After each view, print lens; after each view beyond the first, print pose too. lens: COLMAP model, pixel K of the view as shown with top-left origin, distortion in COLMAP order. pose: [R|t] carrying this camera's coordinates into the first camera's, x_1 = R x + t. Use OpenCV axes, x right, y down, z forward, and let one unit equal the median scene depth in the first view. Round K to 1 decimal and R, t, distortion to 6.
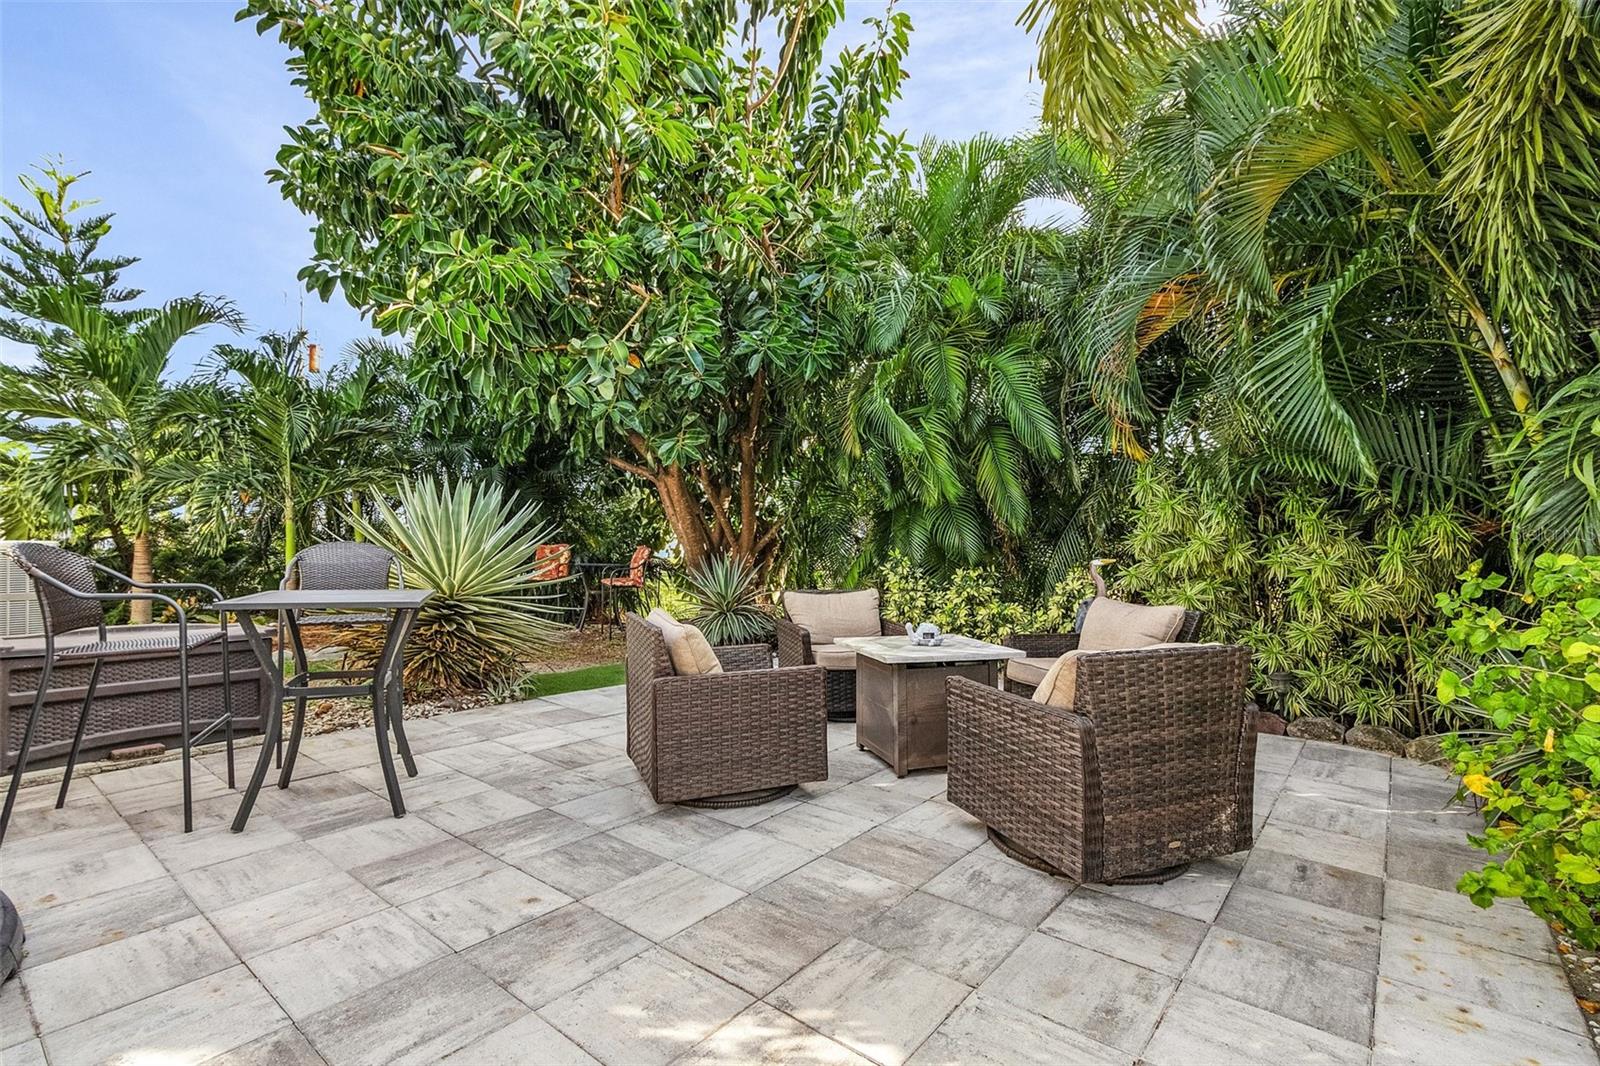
lens RADIAL K [[740.8, 0, 799.8], [0, 740.8, 527.3], [0, 0, 1]] dist [0.009052, -0.004536]
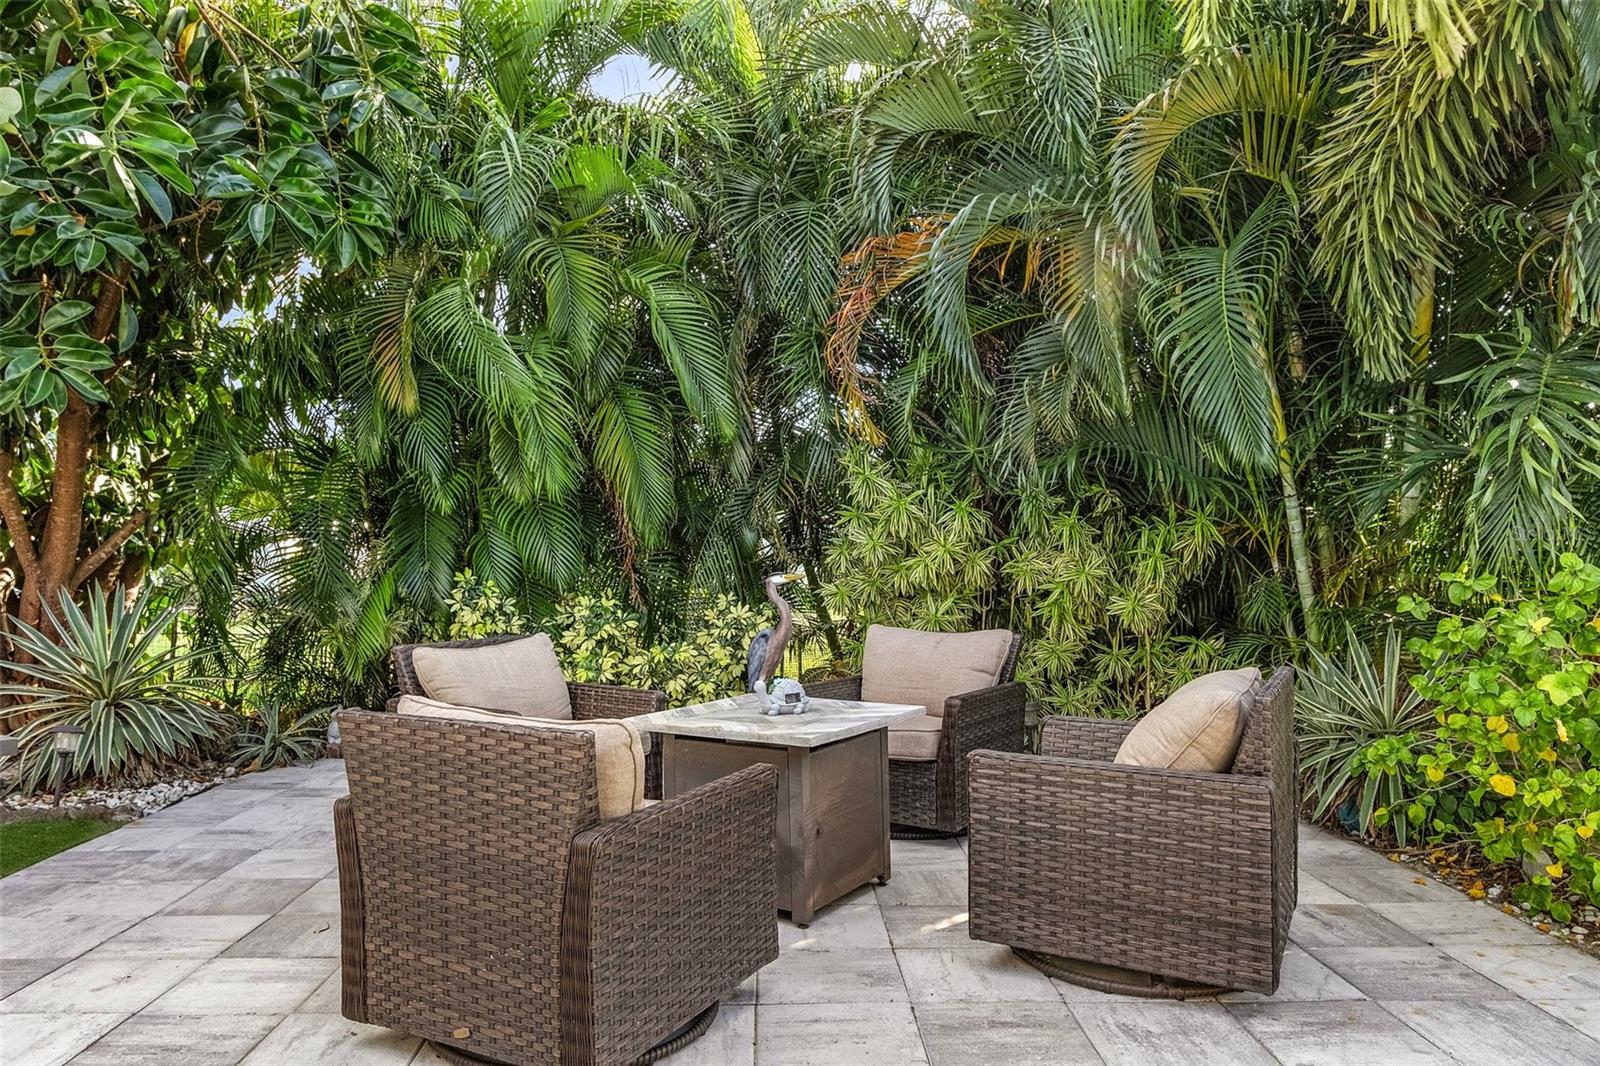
lens RADIAL K [[1076.6, 0, 799.9], [0, 1076.6, 540.7], [0, 0, 1]] dist [0.003539, -0.000514]
pose [[0.776769, -0.005003, 0.629766, -0.243755], [0.001447, 0.999980, 0.006159, 0.001901], [-0.629784, -0.003873, 0.776761, 0.156803]]
